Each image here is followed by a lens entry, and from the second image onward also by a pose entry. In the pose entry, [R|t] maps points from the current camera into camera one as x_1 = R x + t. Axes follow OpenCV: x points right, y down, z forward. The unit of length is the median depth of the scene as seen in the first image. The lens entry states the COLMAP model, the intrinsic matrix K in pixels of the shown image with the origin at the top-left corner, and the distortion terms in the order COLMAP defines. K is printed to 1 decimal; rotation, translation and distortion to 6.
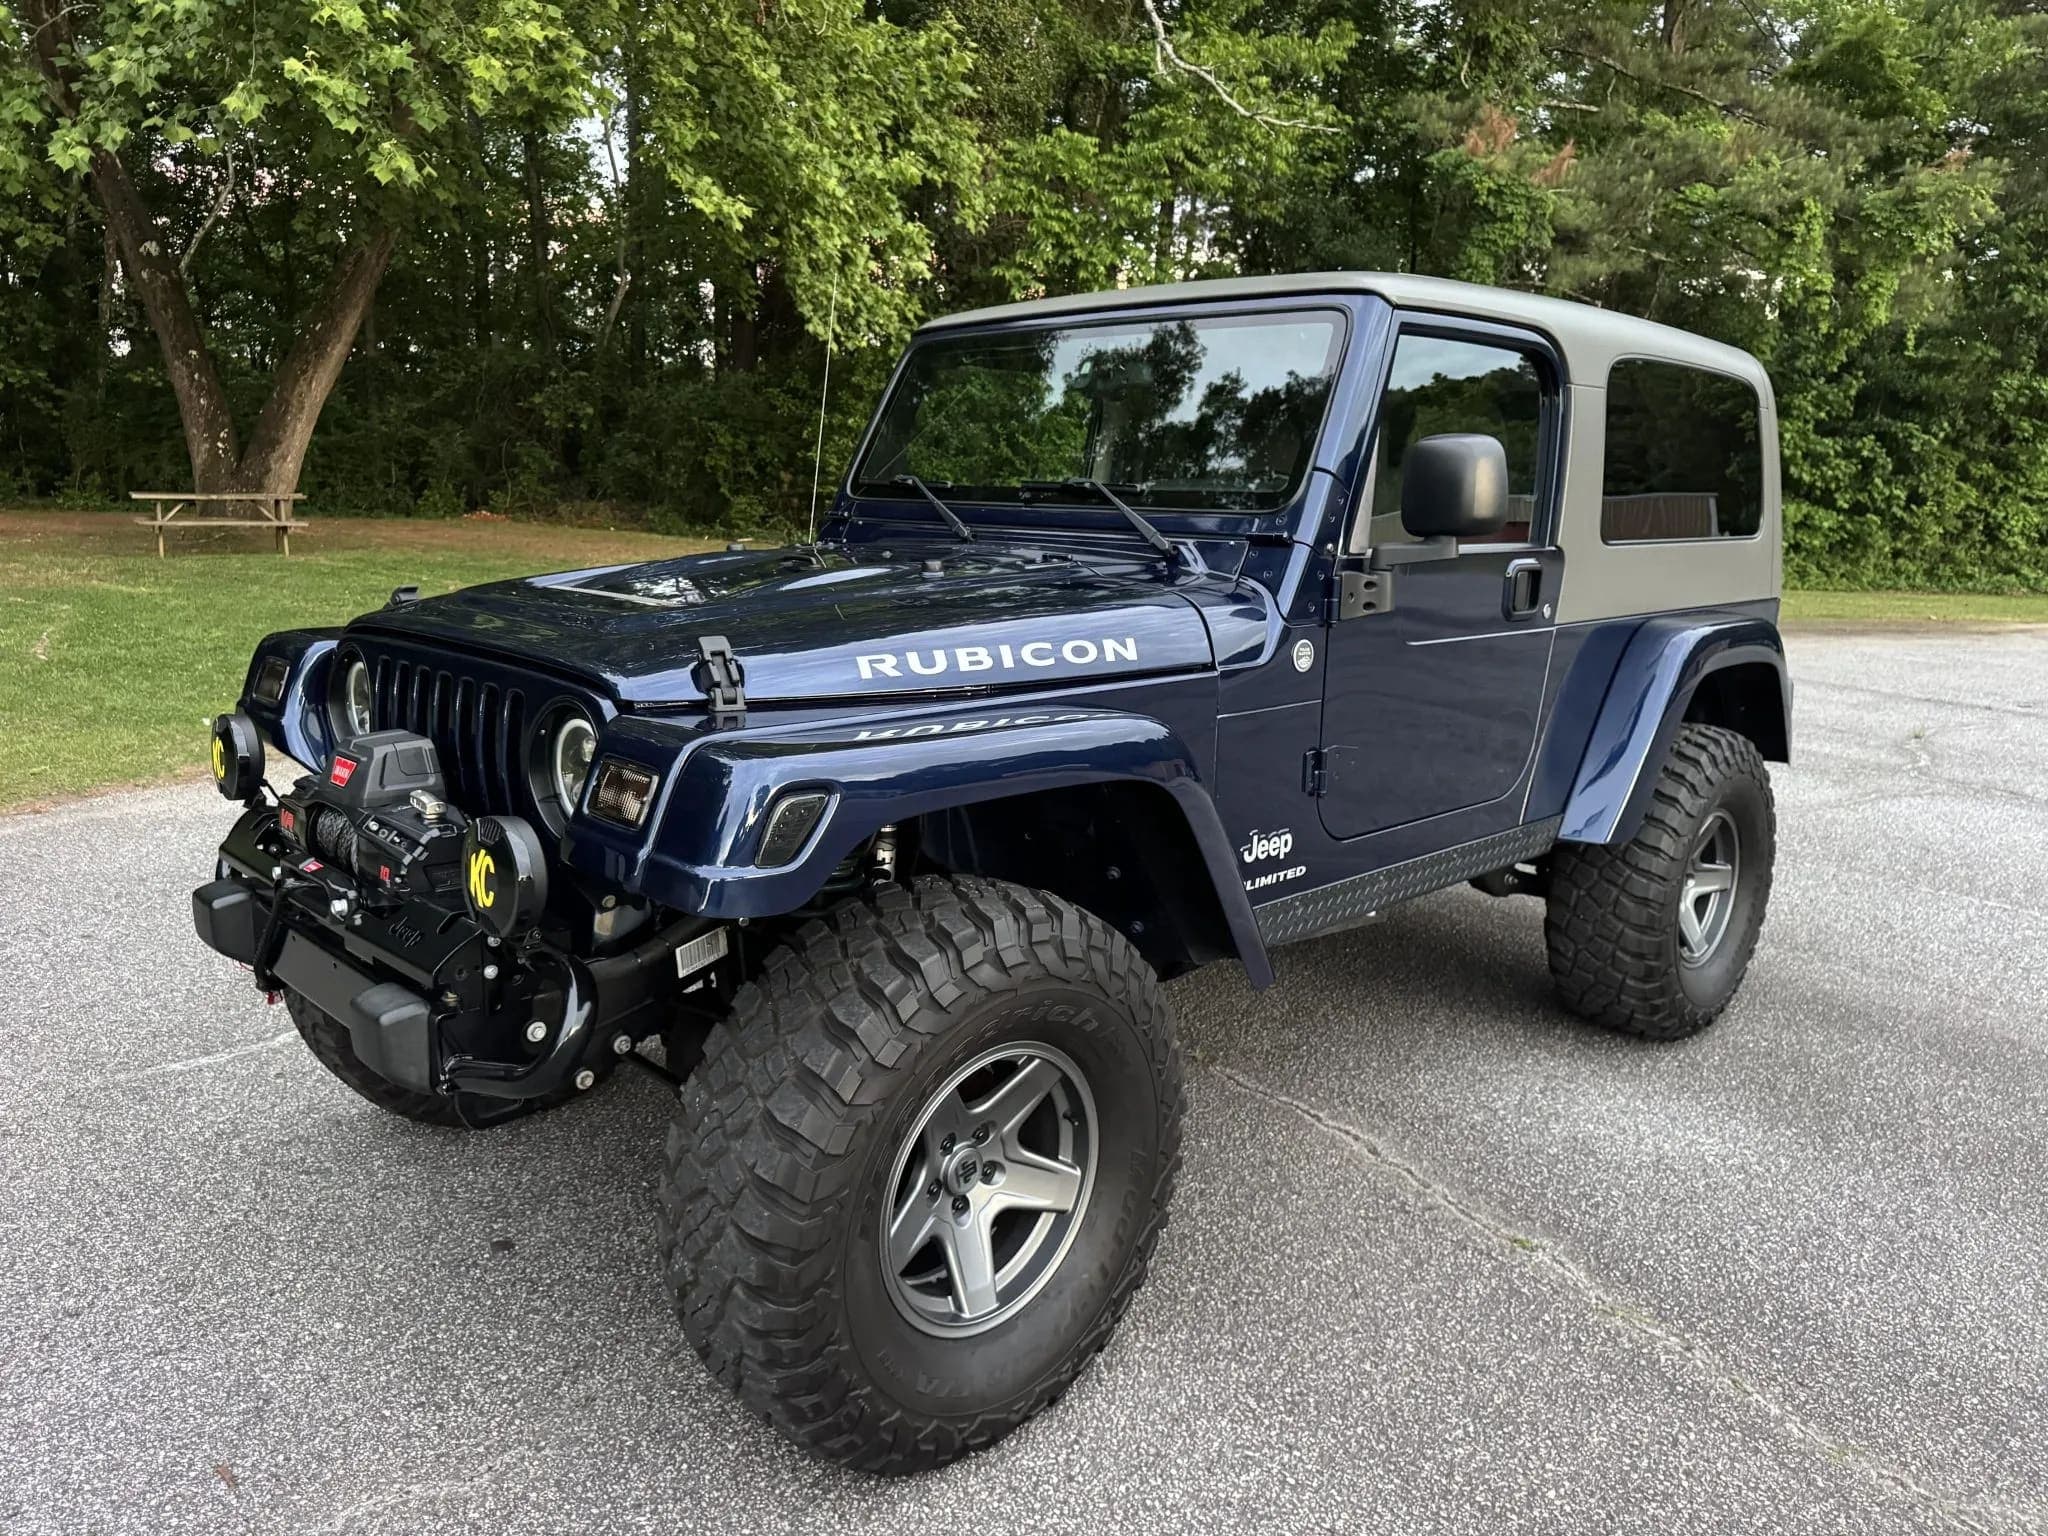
lens RADIAL K [[1436.5, 0, 1024.0], [0, 1436.5, 768.0], [0, 0, 1]] dist [0.003770, -0.004398]
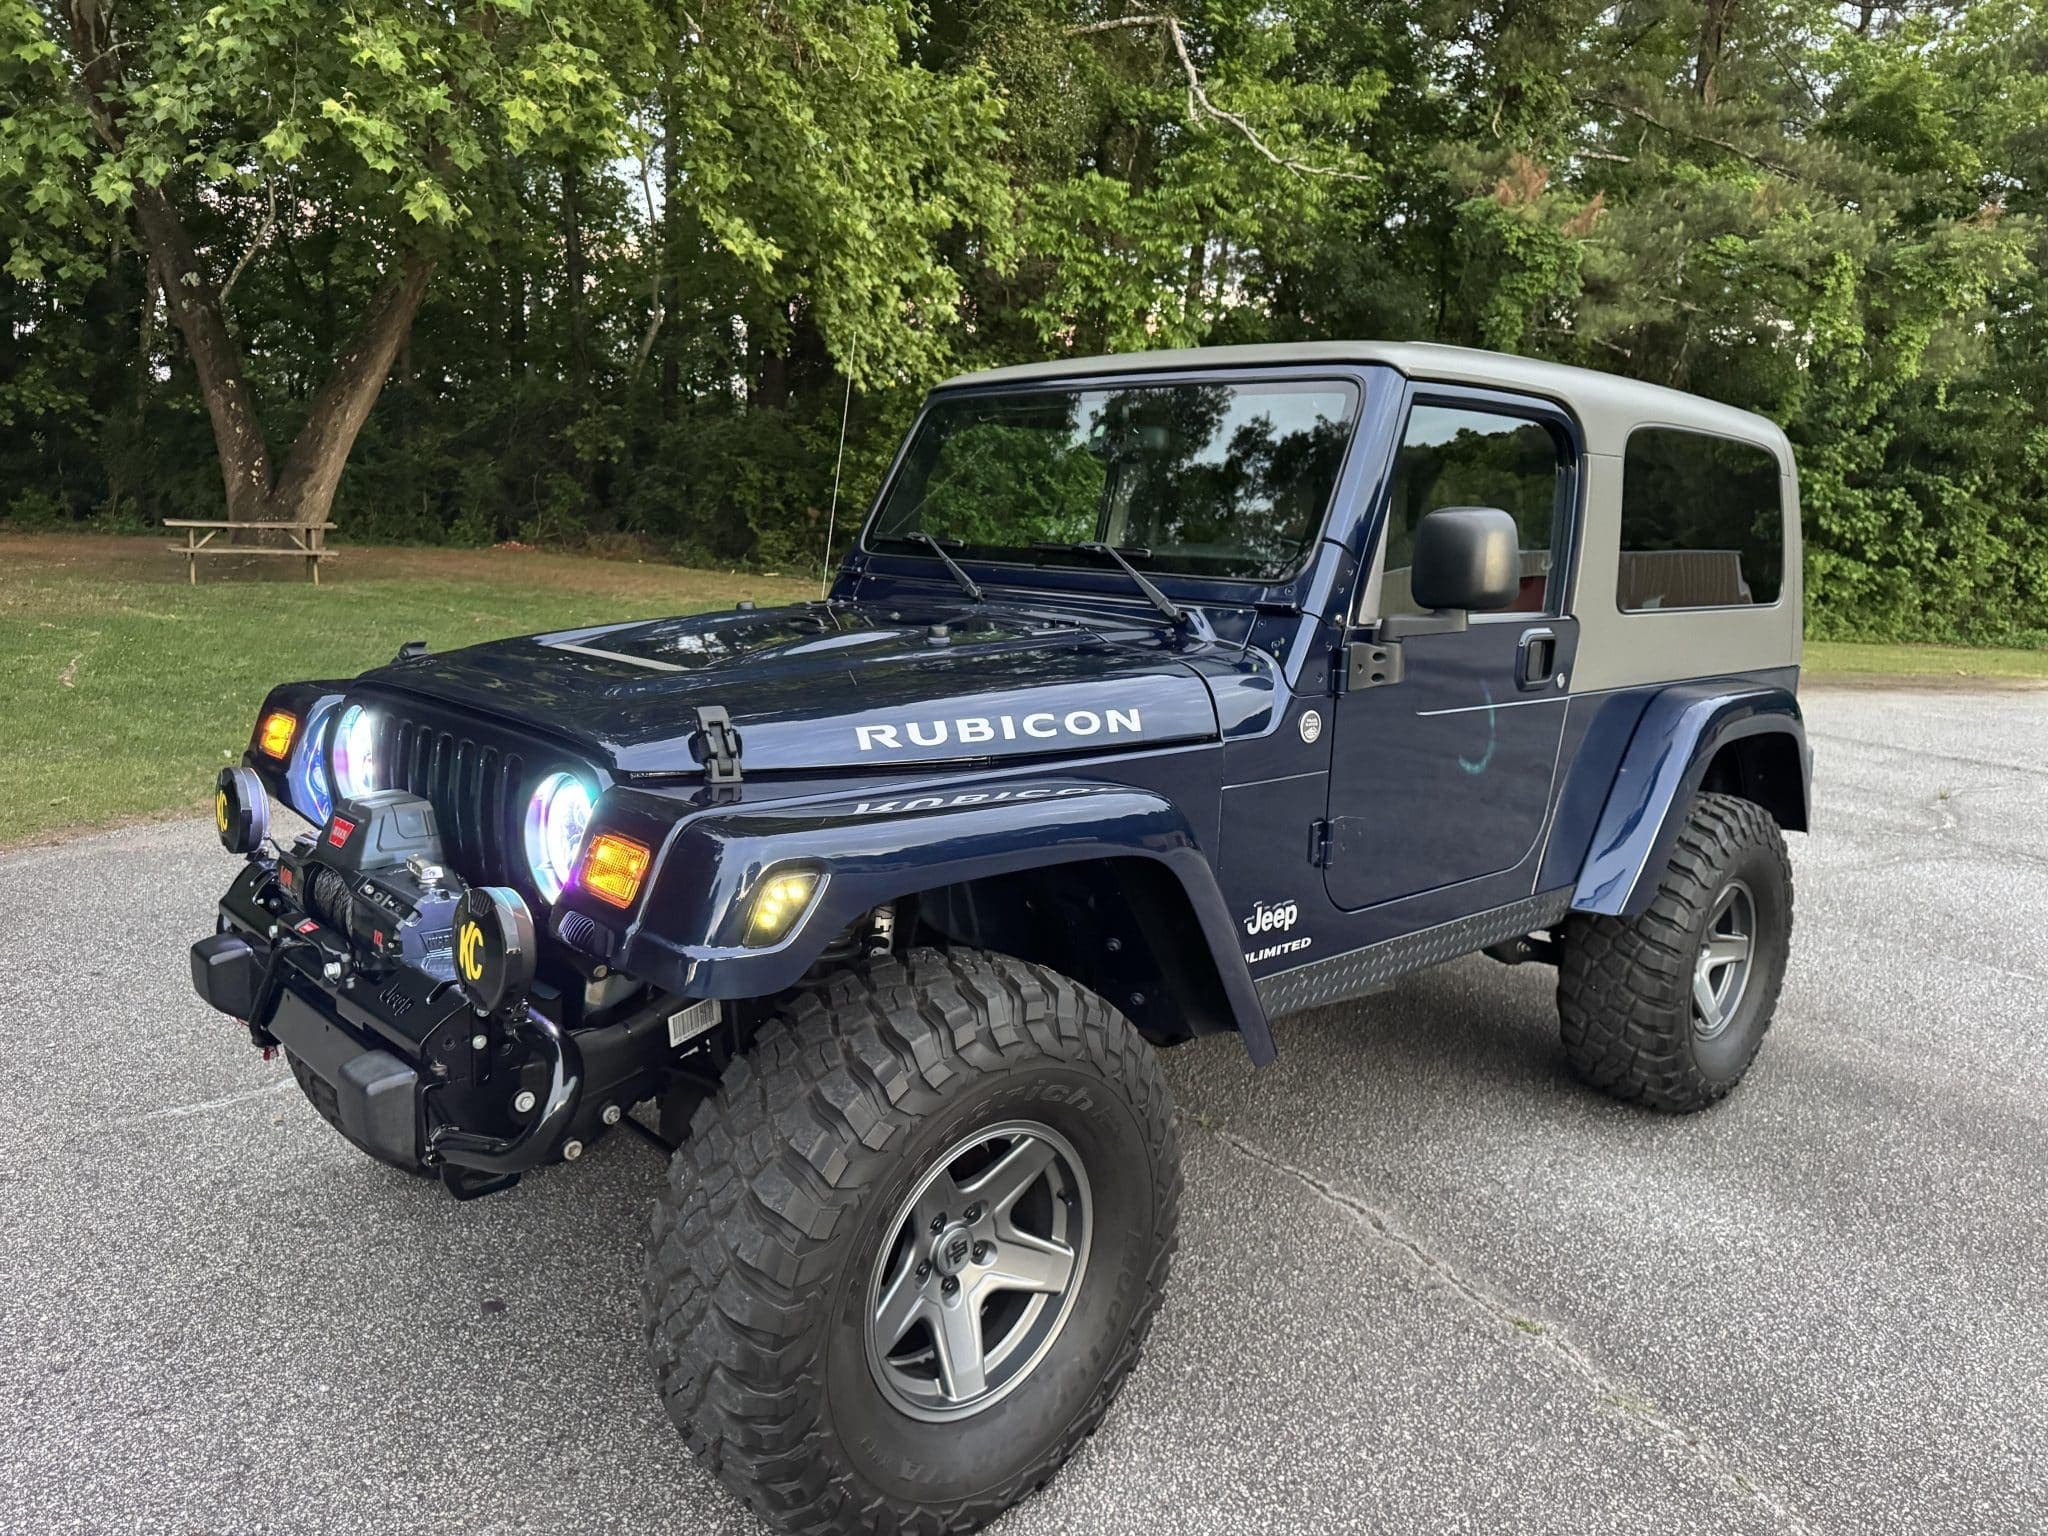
lens RADIAL K [[1437.4, 0, 1030.0], [0, 1437.4, 777.7], [0, 0, 1]] dist [0.003805, -0.004847]
pose [[0.999777, 0.017486, -0.011848, 0.006853], [-0.017704, 0.999671, -0.018557, -0.011114], [0.011520, 0.018763, 0.999758, 0.002888]]
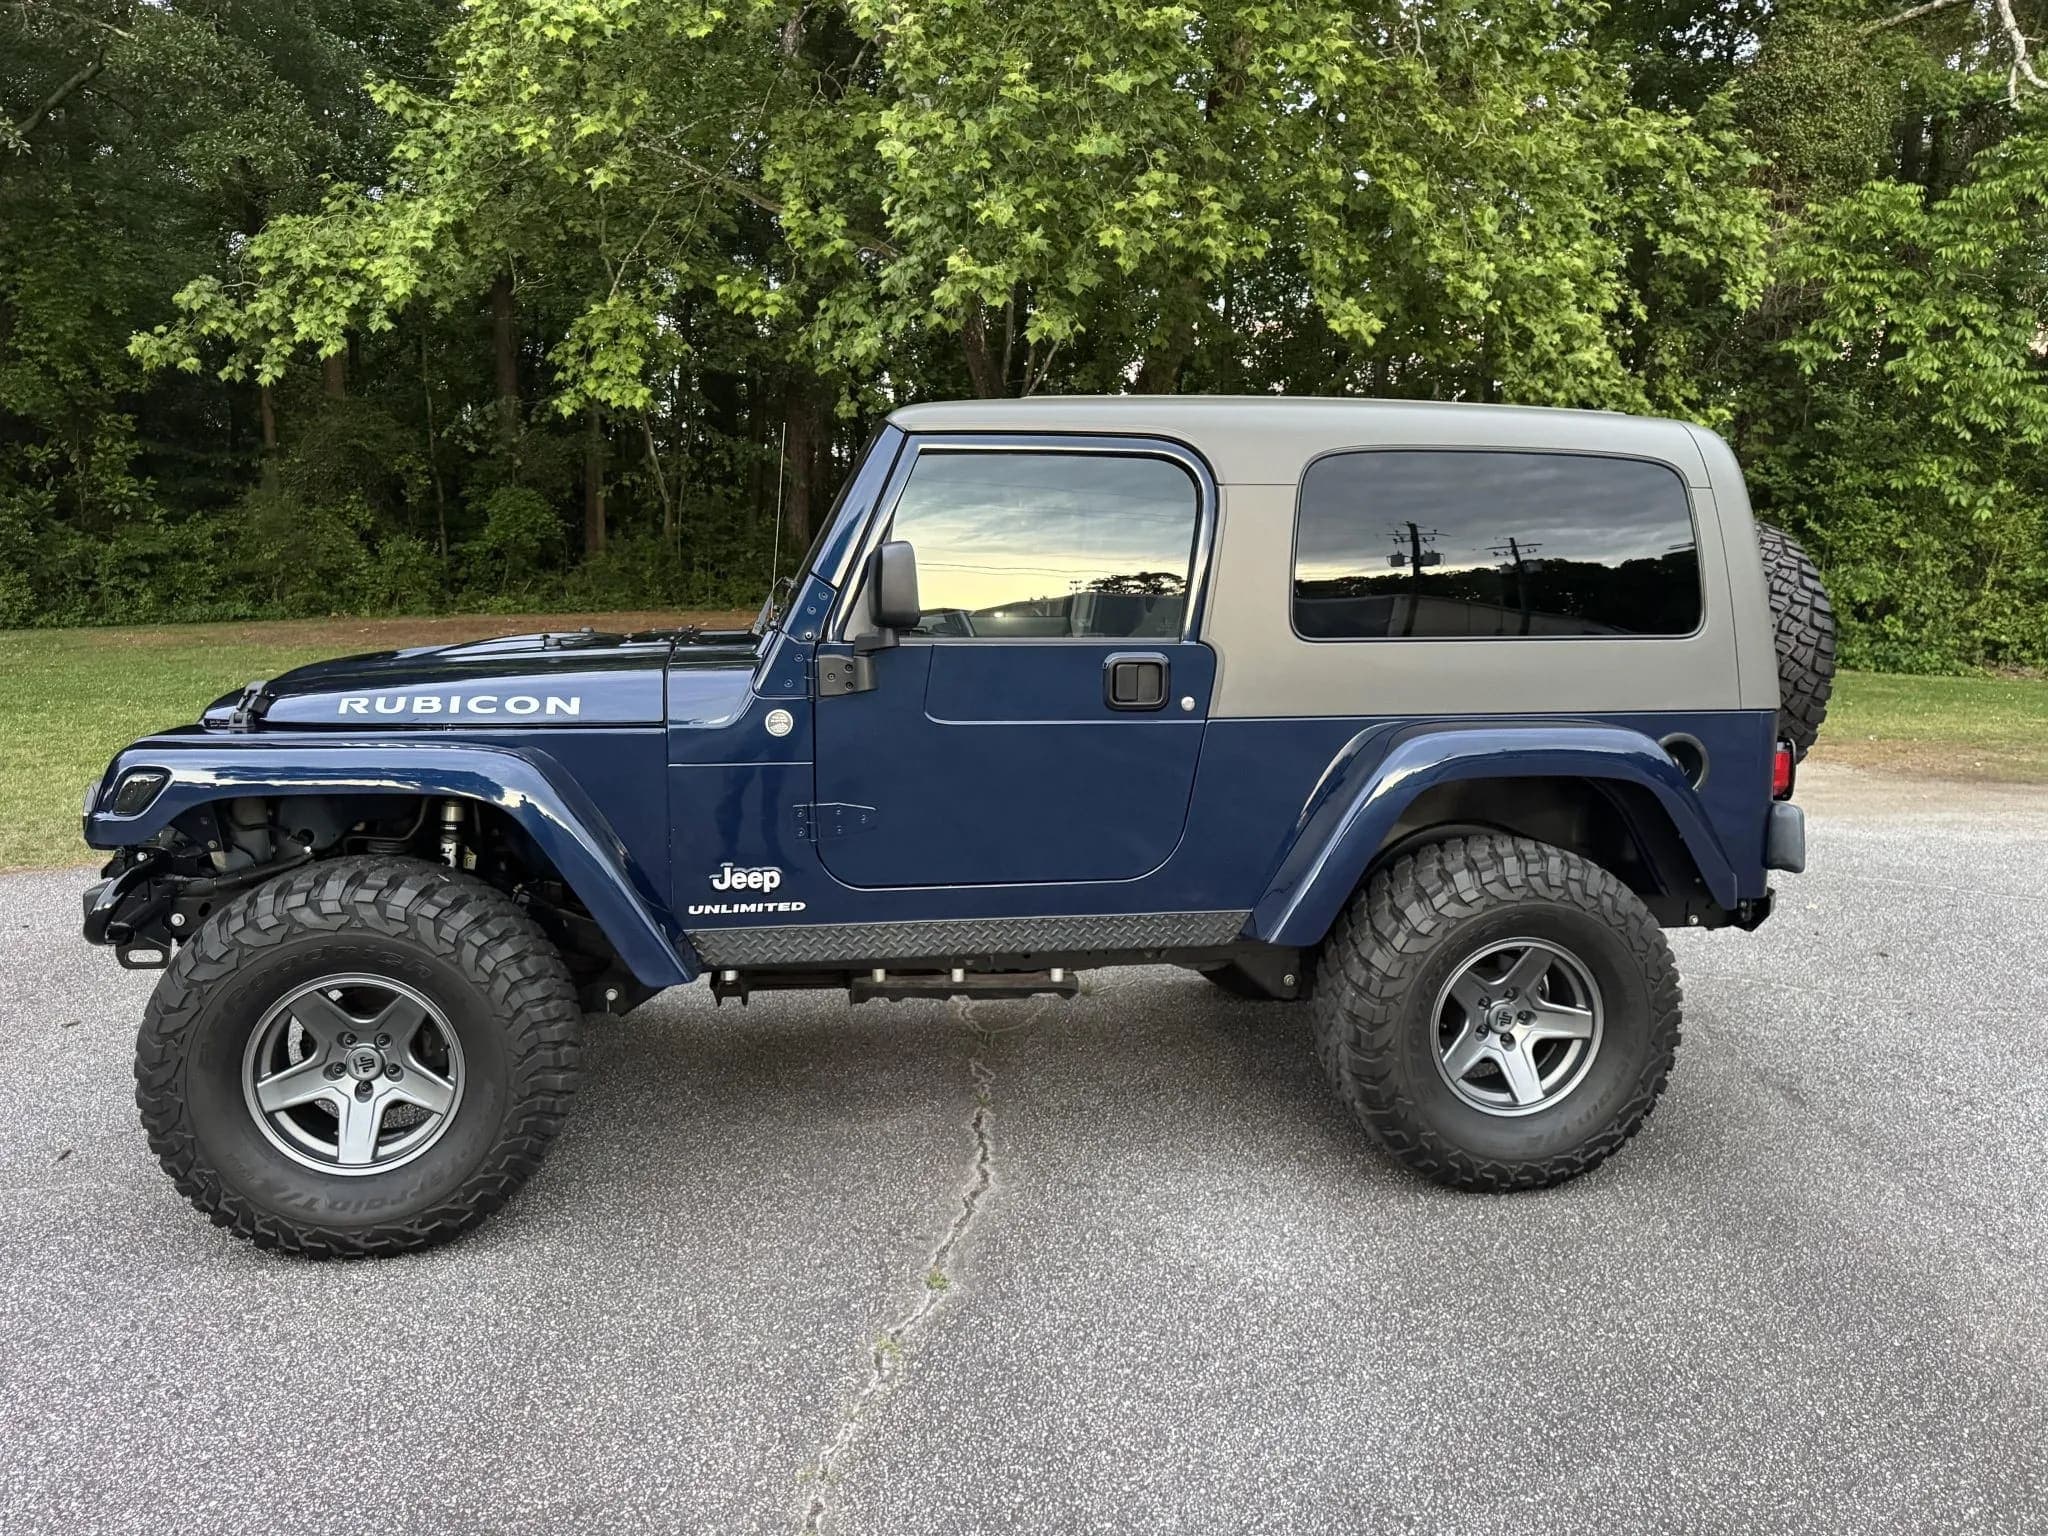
lens RADIAL K [[1411.6, 0, 1024.0], [0, 1411.6, 768.0], [0, 0, 1]] dist [0.028126, -0.032399]
pose [[0.826974, 0.062318, -0.558776, 0.543556], [-0.099048, 0.994443, -0.035683, -0.009898], [0.553447, 0.084855, 0.828551, 0.075209]]
